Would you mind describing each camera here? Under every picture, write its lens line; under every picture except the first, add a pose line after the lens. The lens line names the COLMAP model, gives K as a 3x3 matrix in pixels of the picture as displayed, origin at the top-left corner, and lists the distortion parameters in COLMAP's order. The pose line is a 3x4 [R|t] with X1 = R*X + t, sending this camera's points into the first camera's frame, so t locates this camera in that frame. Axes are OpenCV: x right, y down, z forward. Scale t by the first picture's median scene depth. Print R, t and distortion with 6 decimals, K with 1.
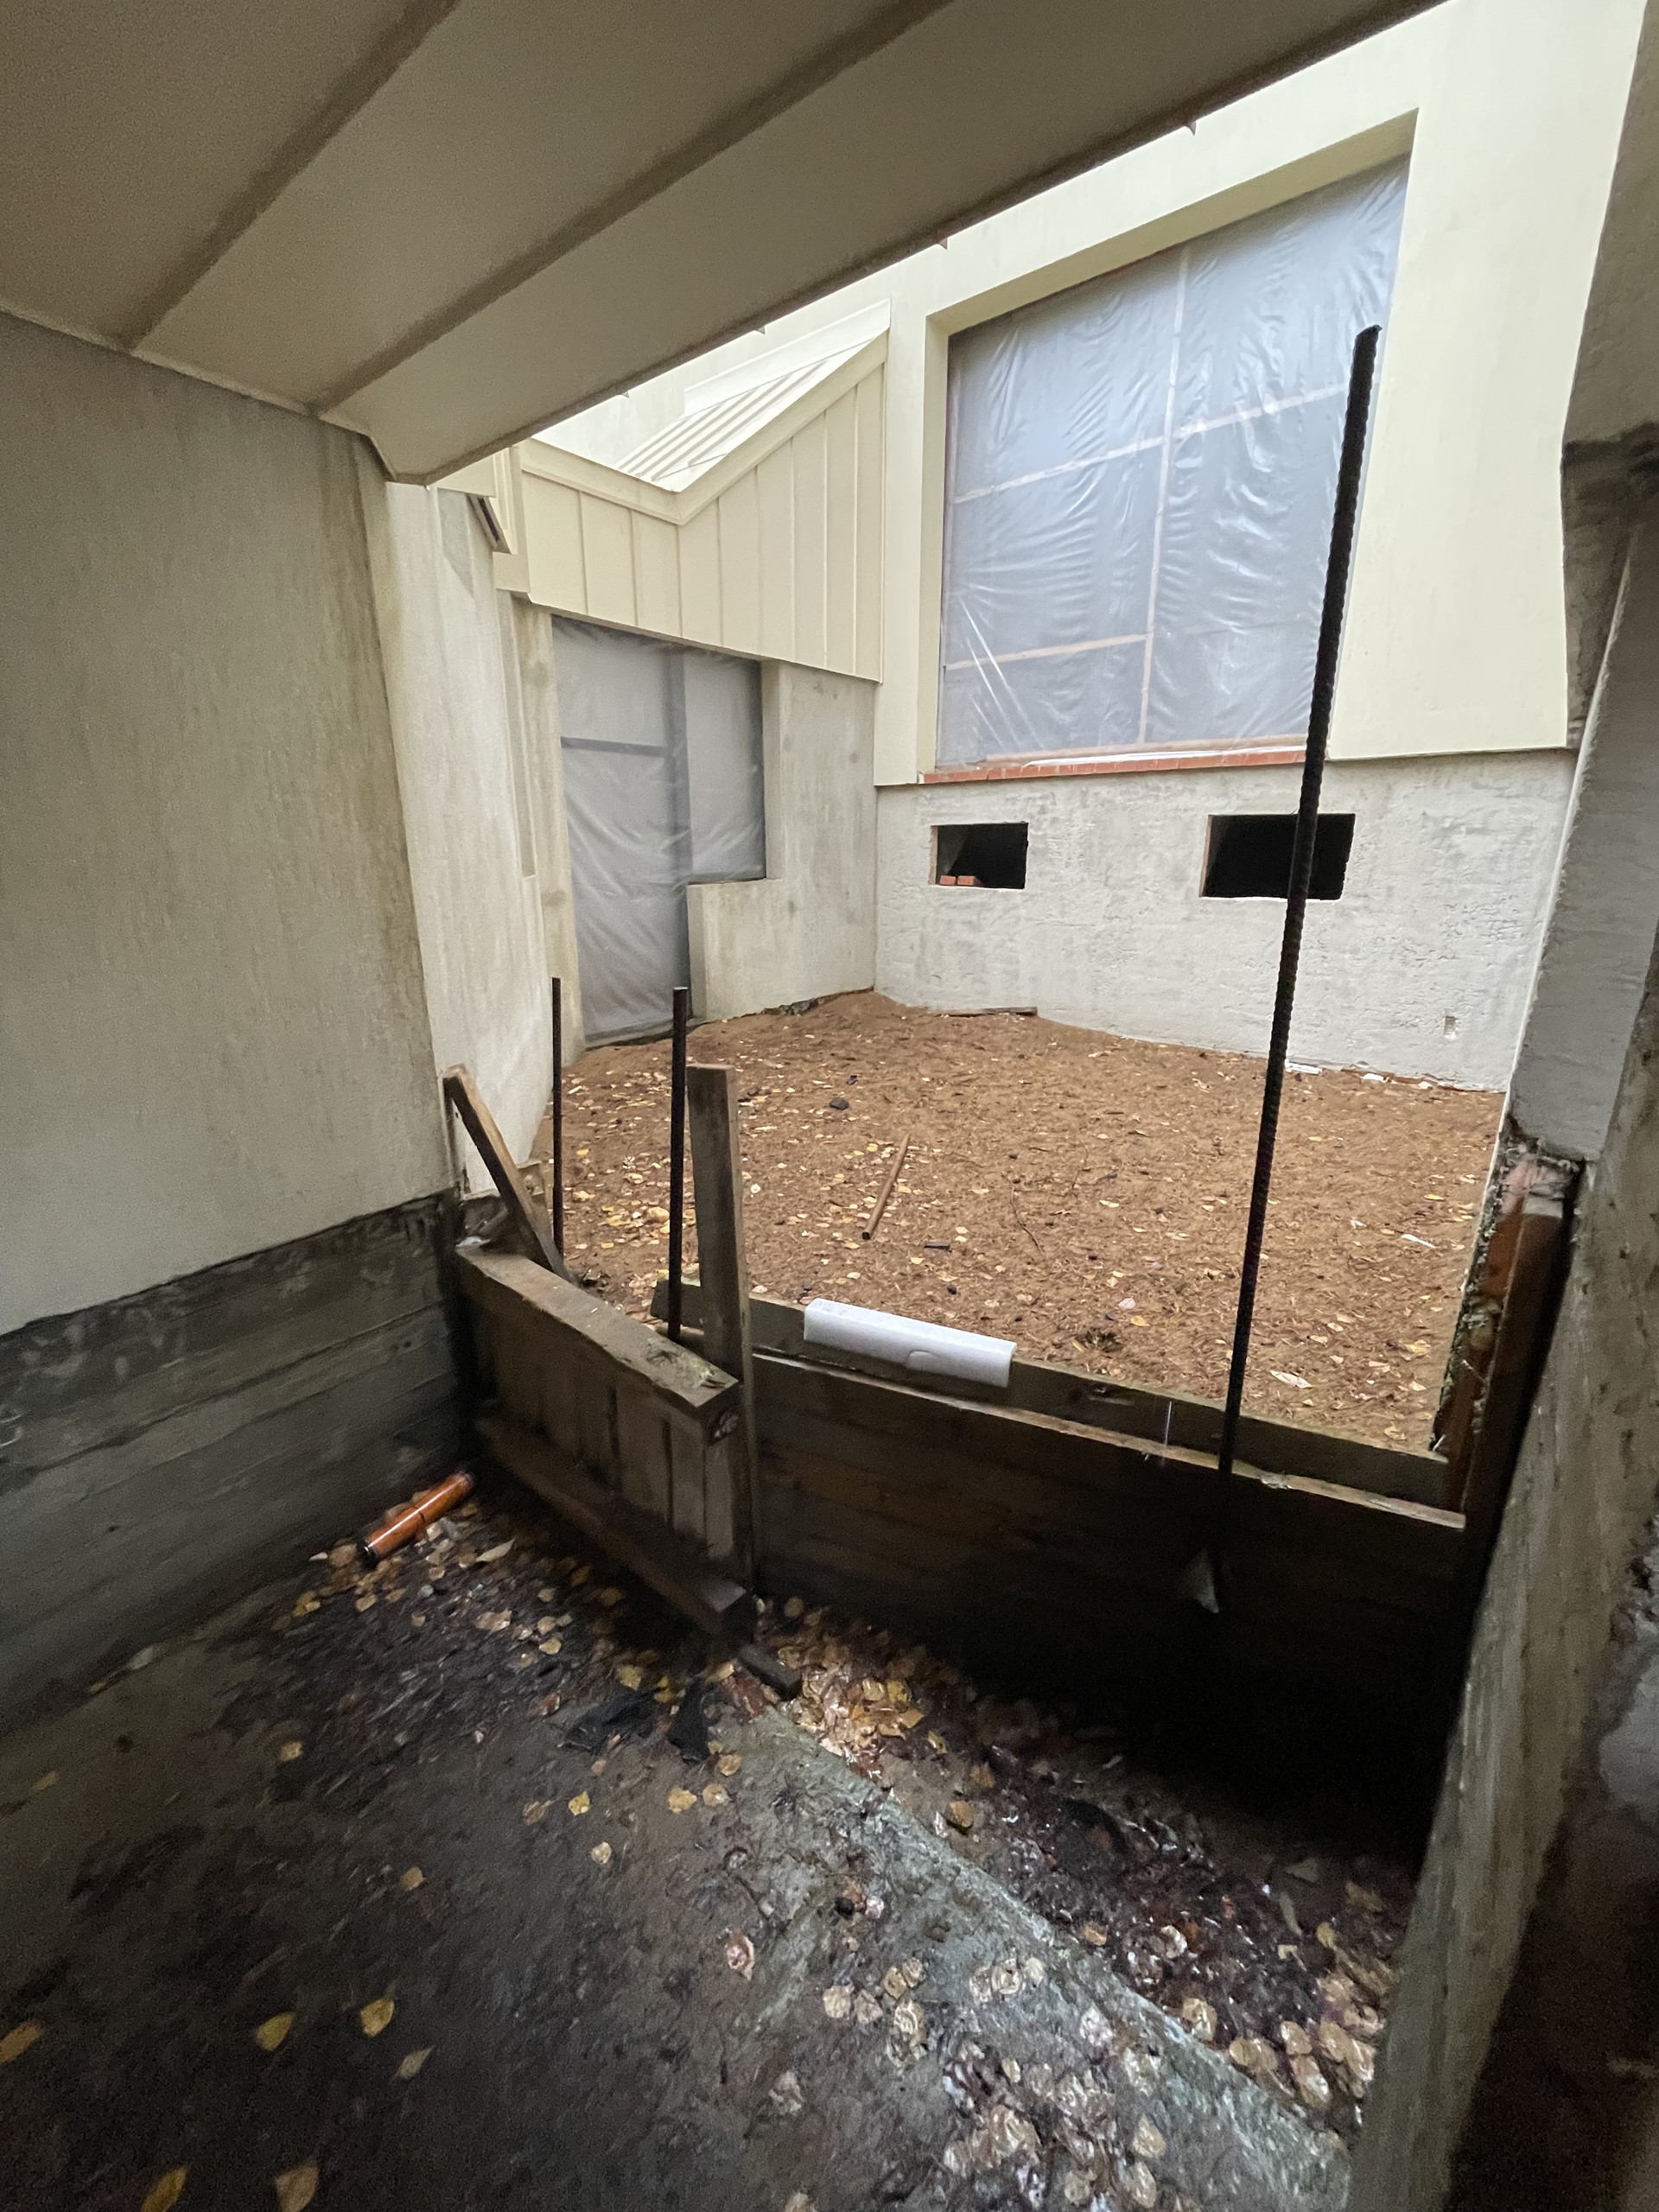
lens RADIAL K [[895.7, 0, 830.8], [0, 895.7, 1108.5], [0, 0, 1]] dist [-0.000847, -0.000650]
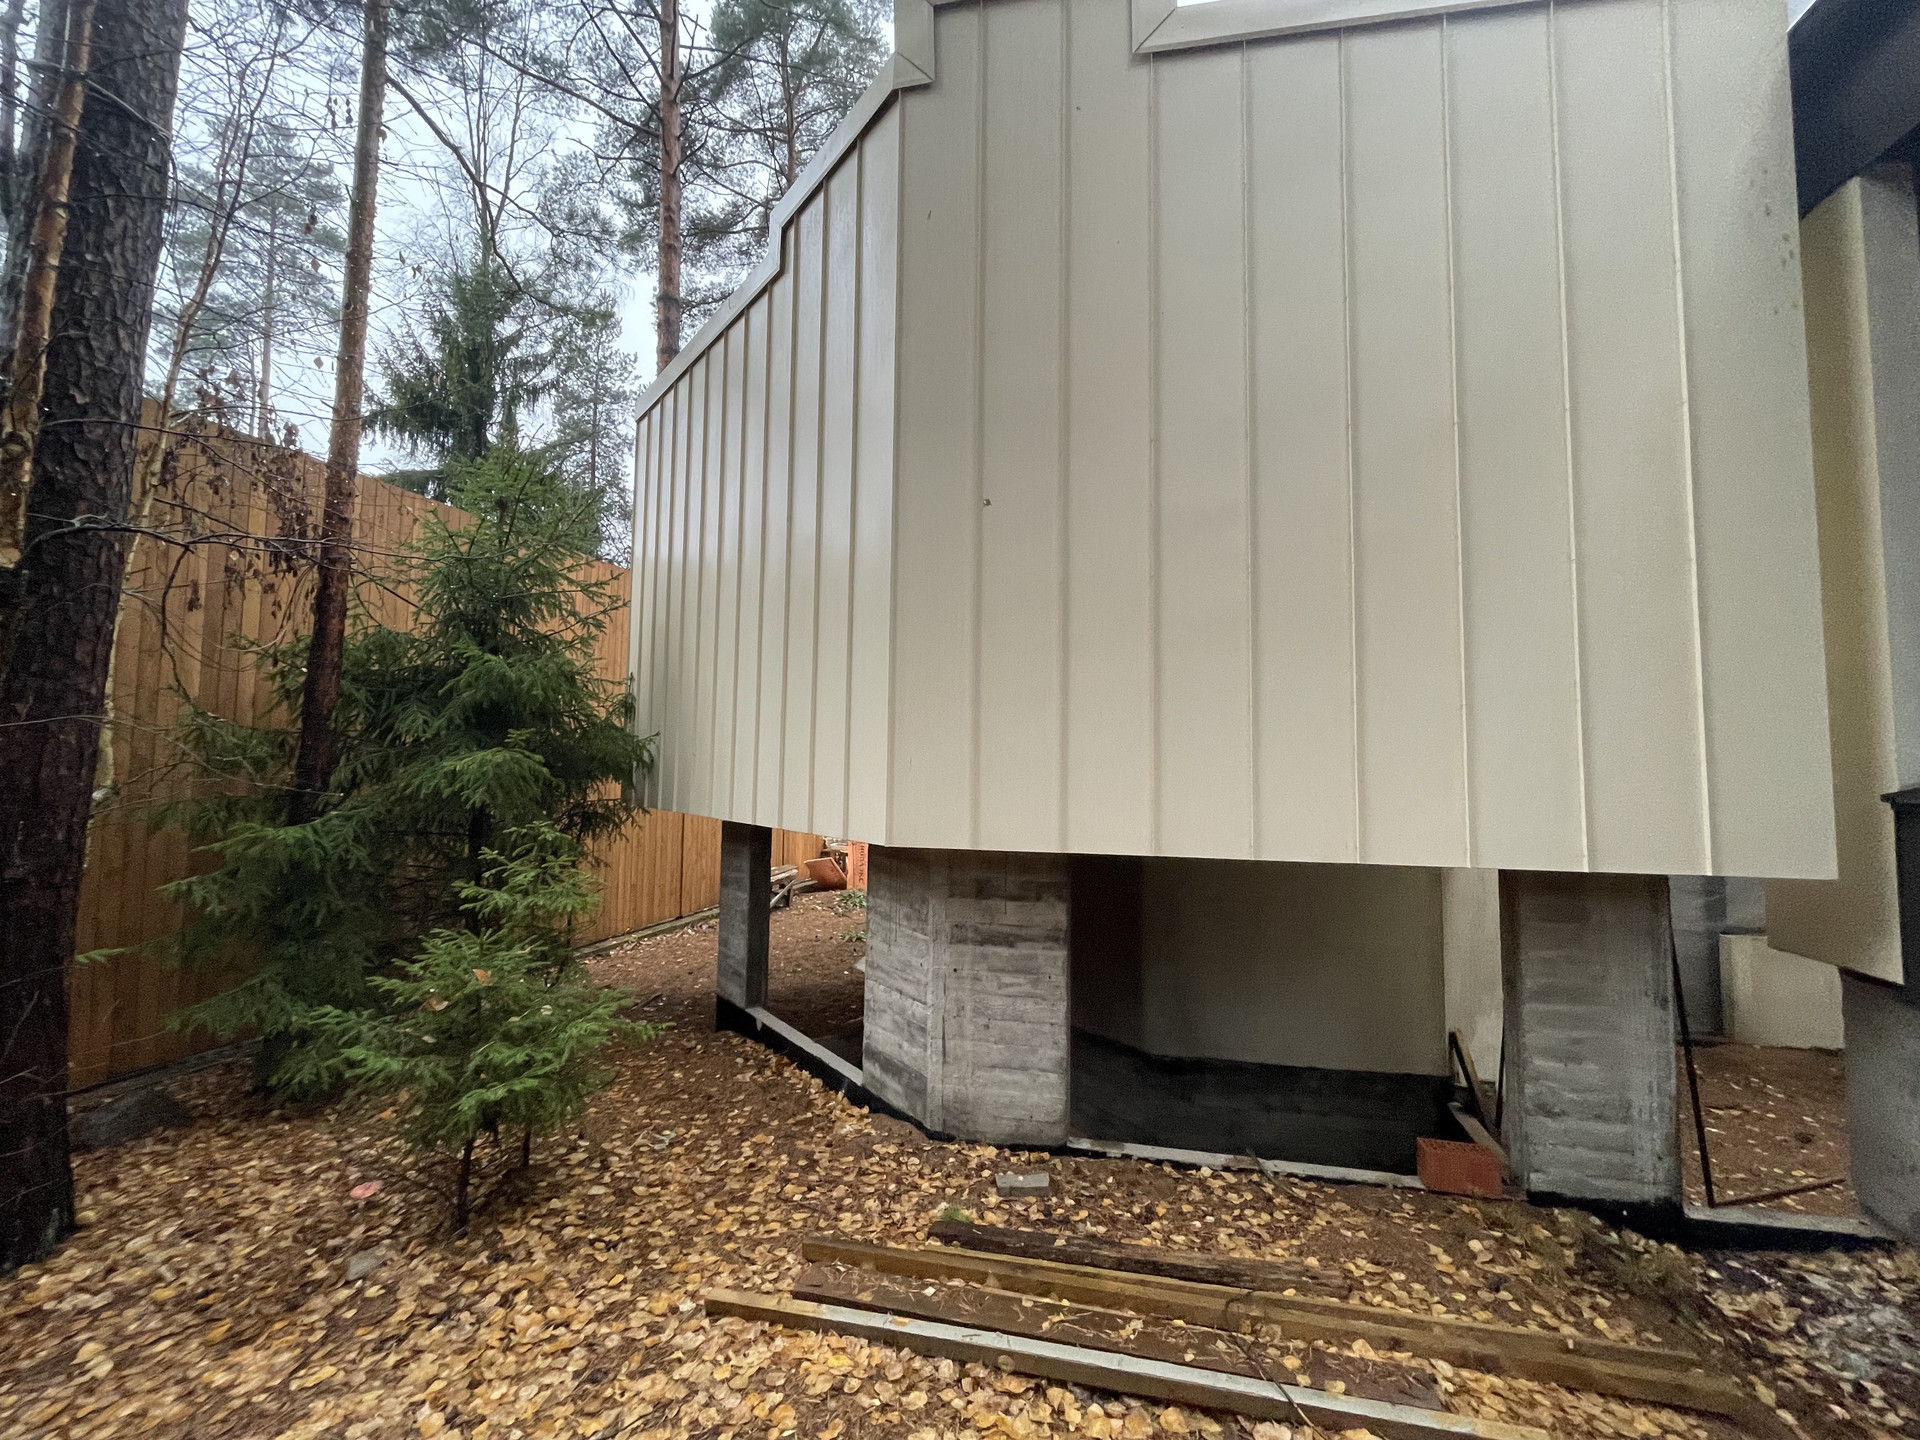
lens RADIAL K [[777.4, 0, 963.6], [0, 777.4, 719.6], [0, 0, 1]] dist [-0.000847, -0.000650]
pose [[0.450562, -0.048012, -0.891453, 0.383578], [-0.263938, 0.946751, -0.184391, -0.039372], [0.852837, 0.318368, 0.413898, -0.551907]]
